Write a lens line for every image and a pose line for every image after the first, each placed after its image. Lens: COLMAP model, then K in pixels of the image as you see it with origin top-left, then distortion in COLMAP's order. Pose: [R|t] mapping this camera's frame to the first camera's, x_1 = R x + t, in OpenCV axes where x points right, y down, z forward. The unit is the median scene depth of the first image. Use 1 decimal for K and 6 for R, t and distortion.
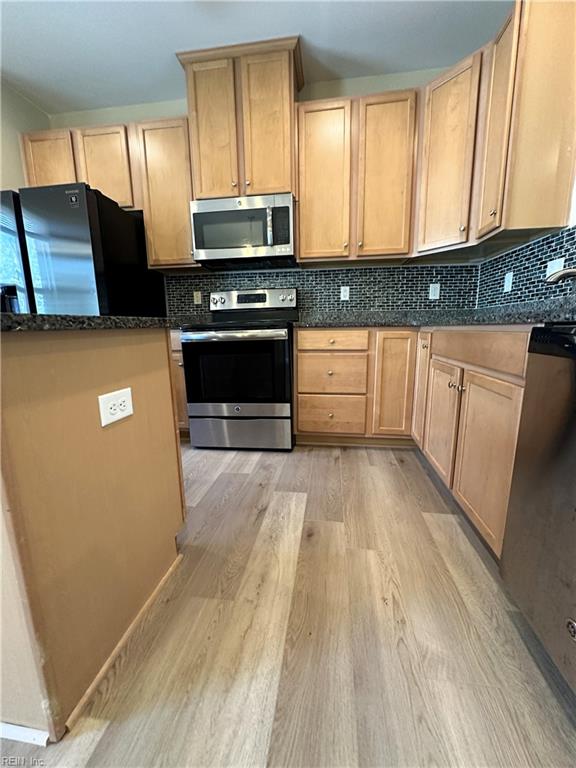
lens RADIAL K [[308.0, 0, 288.0], [0, 308.0, 384.0], [0, 0, 1]] dist [-0.003167, 0.000253]
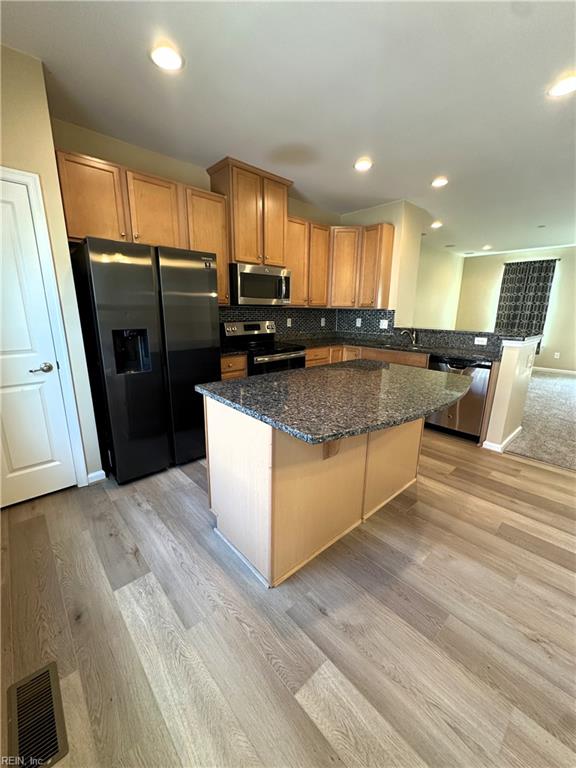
lens RADIAL K [[308.0, 0, 288.0], [0, 308.0, 384.0], [0, 0, 1]] dist [-0.003167, 0.000253]
pose [[0.641115, -0.159480, 0.750692, -1.358353], [0.114683, 0.987096, 0.111760, -0.184784], [-0.758828, 0.014441, 0.651131, -0.091129]]
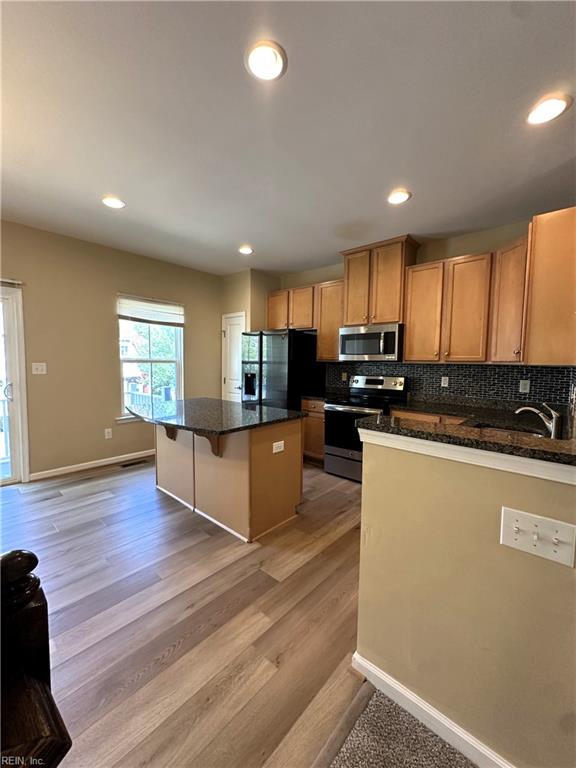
lens RADIAL K [[308.0, 0, 288.0], [0, 308.0, 384.0], [0, 0, 1]] dist [-0.003167, 0.000253]
pose [[0.829659, 0.066155, -0.554337, 0.435612], [-0.124649, 0.989838, -0.068431, -0.131322], [0.544177, 0.125872, 0.829474, -0.574742]]
